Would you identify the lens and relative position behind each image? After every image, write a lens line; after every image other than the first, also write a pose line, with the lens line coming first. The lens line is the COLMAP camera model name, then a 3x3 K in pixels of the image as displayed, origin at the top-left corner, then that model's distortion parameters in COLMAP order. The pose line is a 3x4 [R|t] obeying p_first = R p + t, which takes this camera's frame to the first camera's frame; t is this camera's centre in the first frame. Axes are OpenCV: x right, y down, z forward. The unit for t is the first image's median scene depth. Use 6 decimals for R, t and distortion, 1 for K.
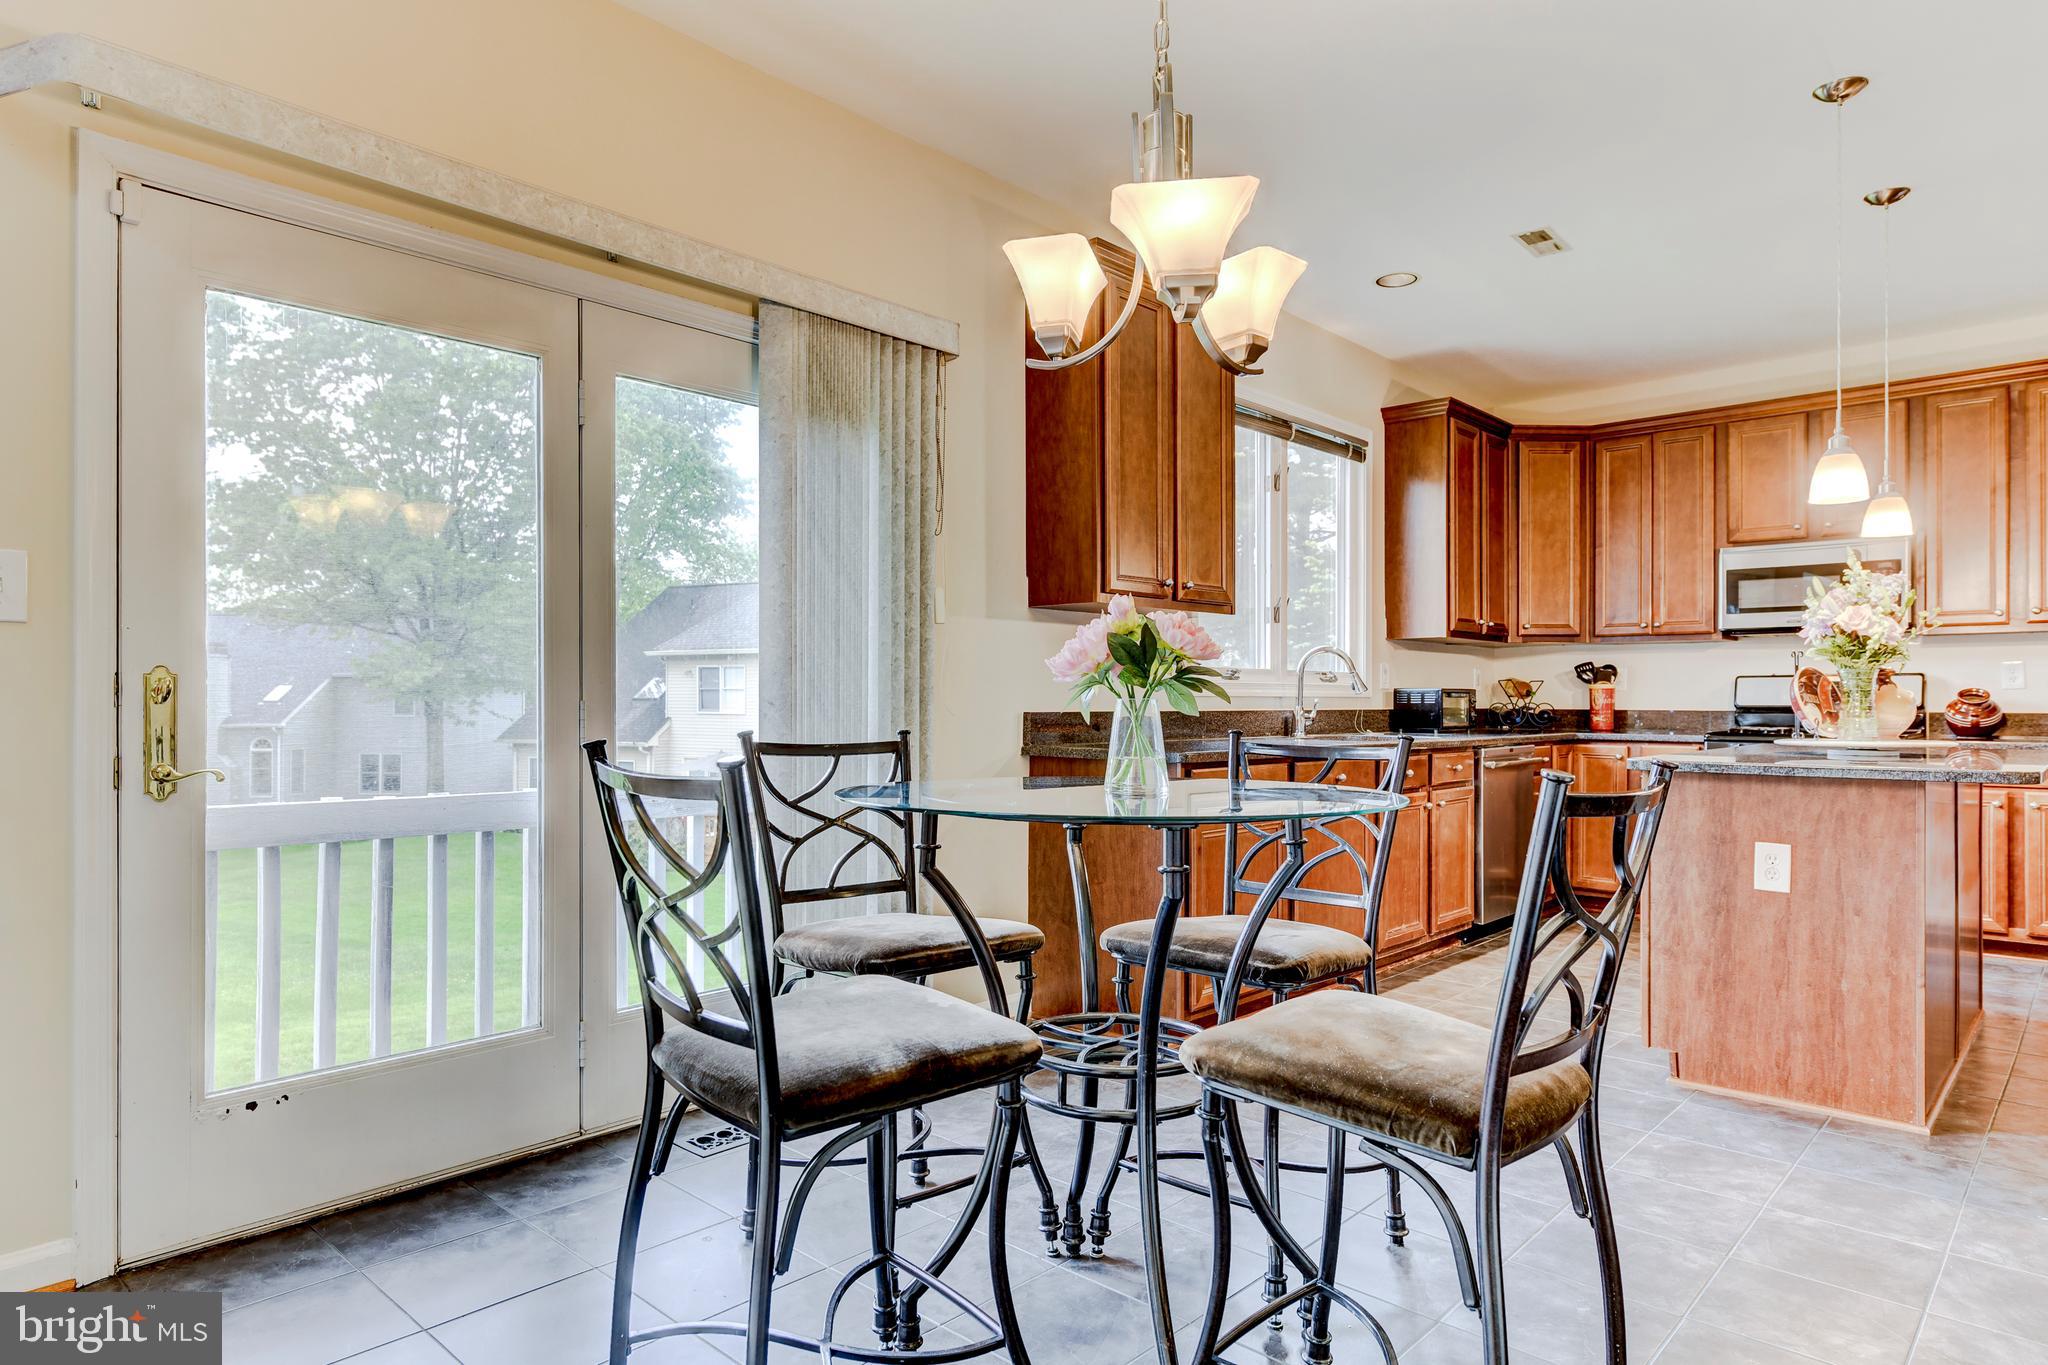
lens RADIAL K [[1206.5, 0, 1021.5], [0, 1206.5, 690.5], [0, 0, 1]] dist [0.004375, -0.002166]
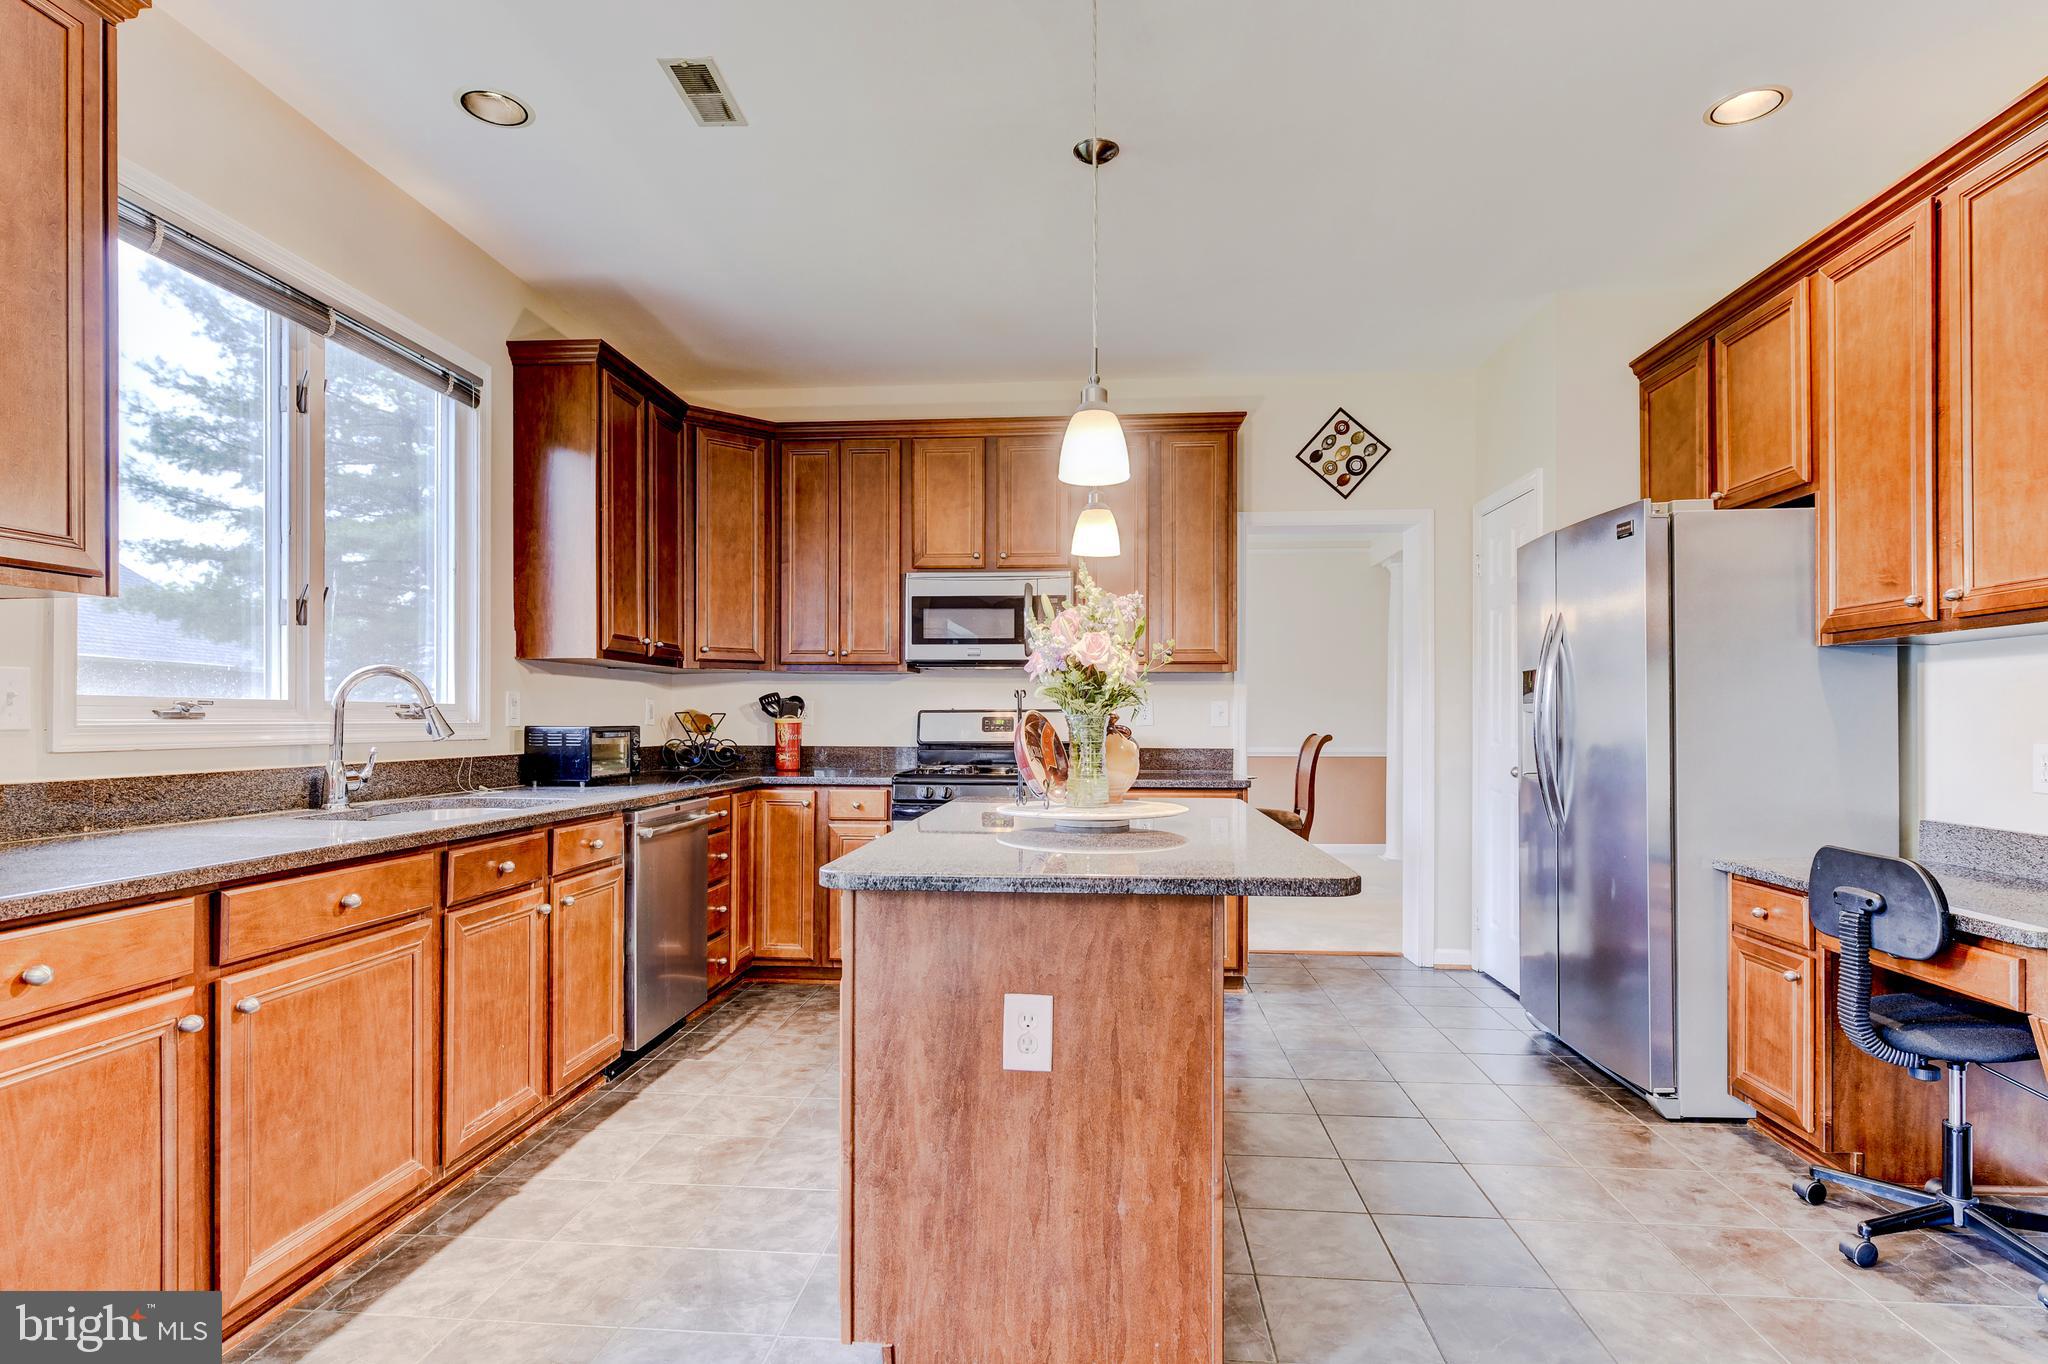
lens RADIAL K [[1072.8, 0, 1035.1], [0, 1072.8, 733.0], [0, 0, 1]] dist [0.007340, 0.000352]
pose [[0.783363, -0.008309, 0.621509, 0.271489], [-0.005149, 0.999790, 0.019857, -0.022360], [-0.621543, -0.018755, 0.783155, 0.551604]]
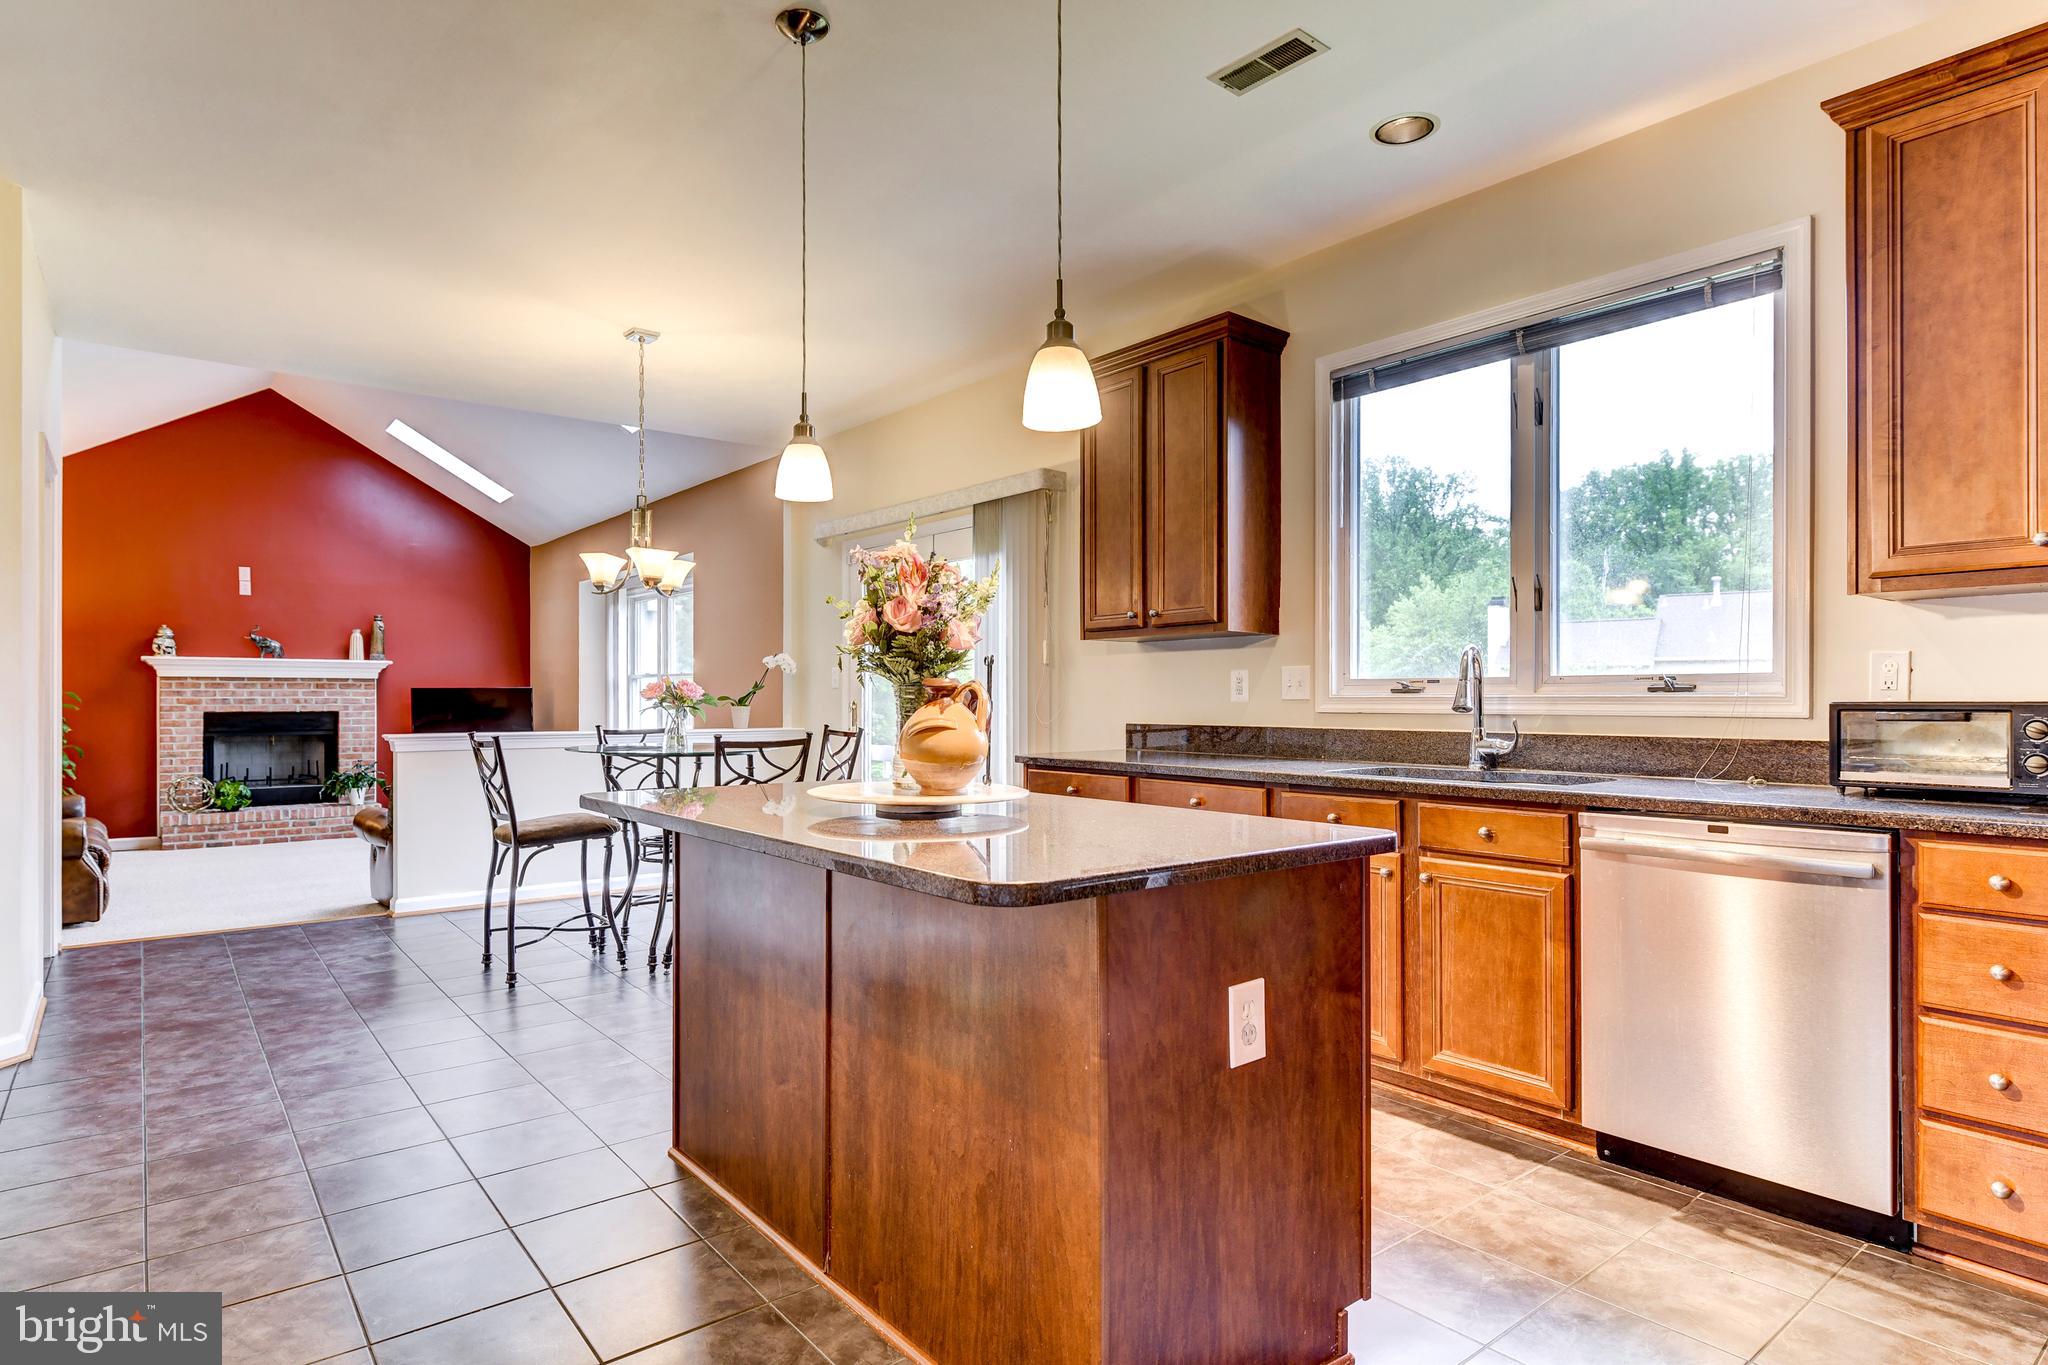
lens RADIAL K [[1072.8, 0, 1013.3], [0, 1072.8, 686.6], [0, 0, 1]] dist [0.007340, 0.000352]
pose [[-0.147065, -0.007289, -0.989100, 1.480963], [0.013171, 0.999870, -0.009326, -0.015065], [0.989039, -0.014399, -0.146950, 1.316293]]
